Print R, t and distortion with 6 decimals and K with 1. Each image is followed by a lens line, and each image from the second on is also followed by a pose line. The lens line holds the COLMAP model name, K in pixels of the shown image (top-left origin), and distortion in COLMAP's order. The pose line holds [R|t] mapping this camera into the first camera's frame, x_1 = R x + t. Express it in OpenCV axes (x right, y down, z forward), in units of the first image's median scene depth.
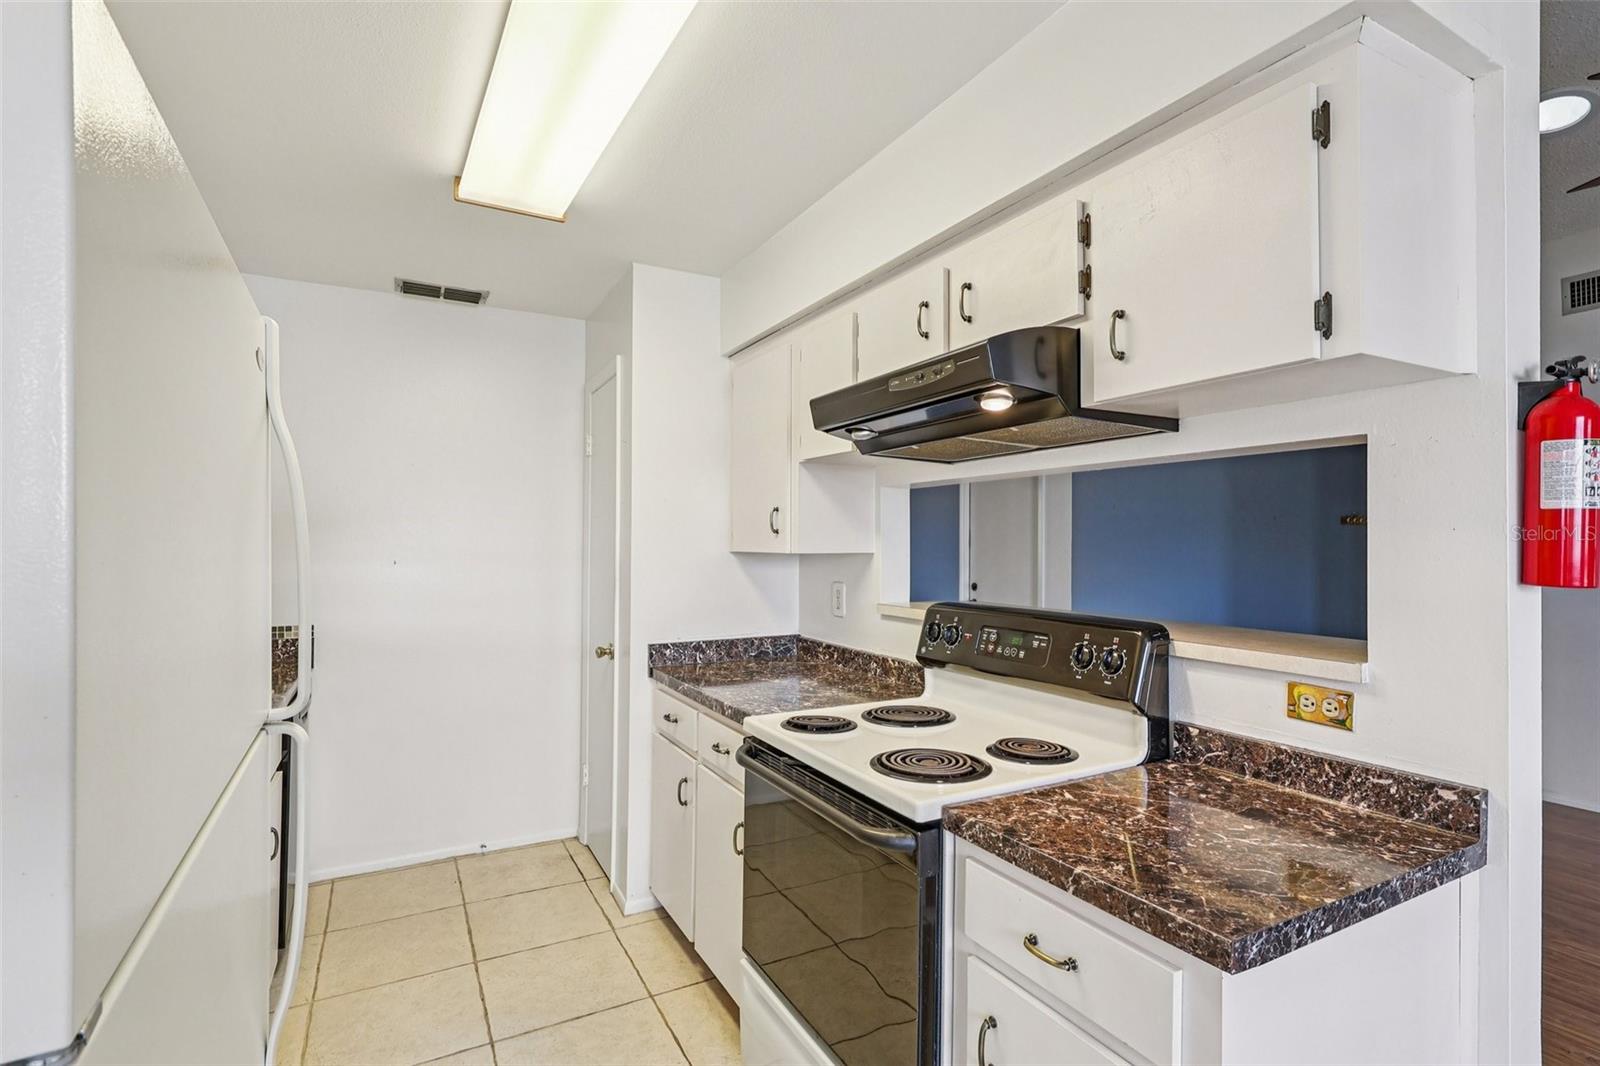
lens RADIAL K [[776.5, 0, 801.5], [0, 776.5, 528.9], [0, 0, 1]] dist [-0.006683, -0.000045]
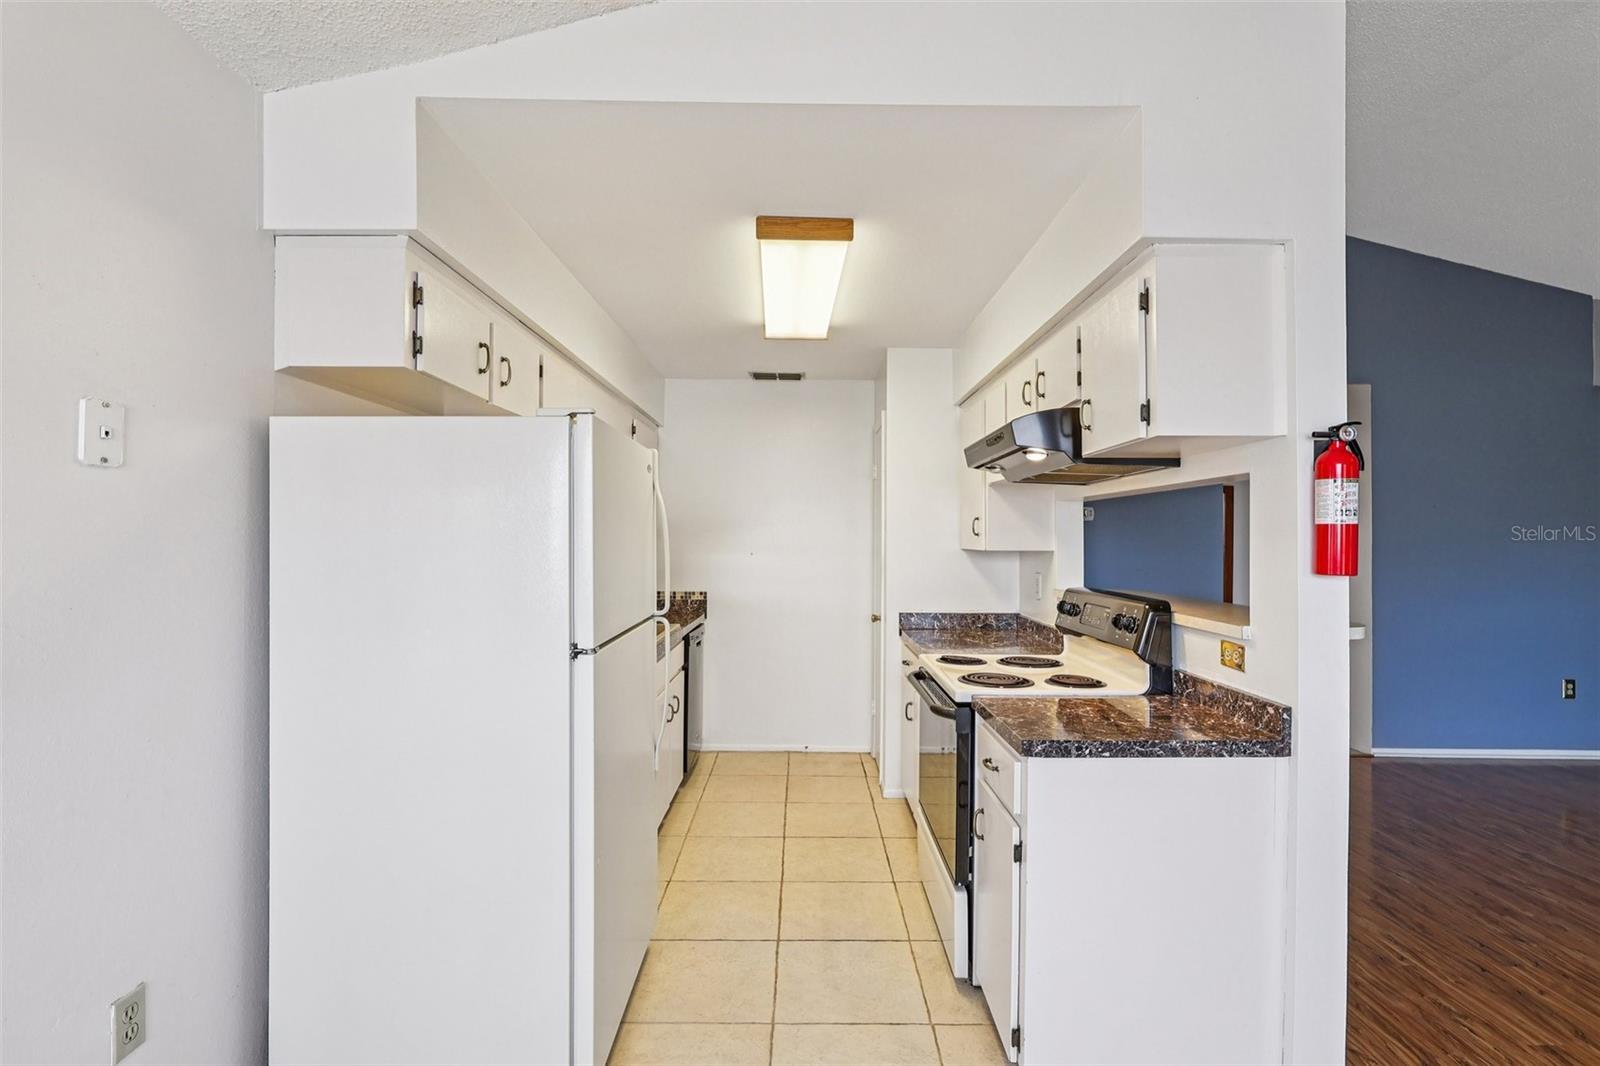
lens RADIAL K [[776.5, 0, 801.5], [0, 776.5, 536.6], [0, 0, 1]] dist [-0.006683, -0.000045]
pose [[0.880086, 0.000031, -0.474814, 0.477312], [0.006550, 0.999904, 0.012206, -0.016335], [0.474769, -0.013852, 0.880002, -0.507017]]
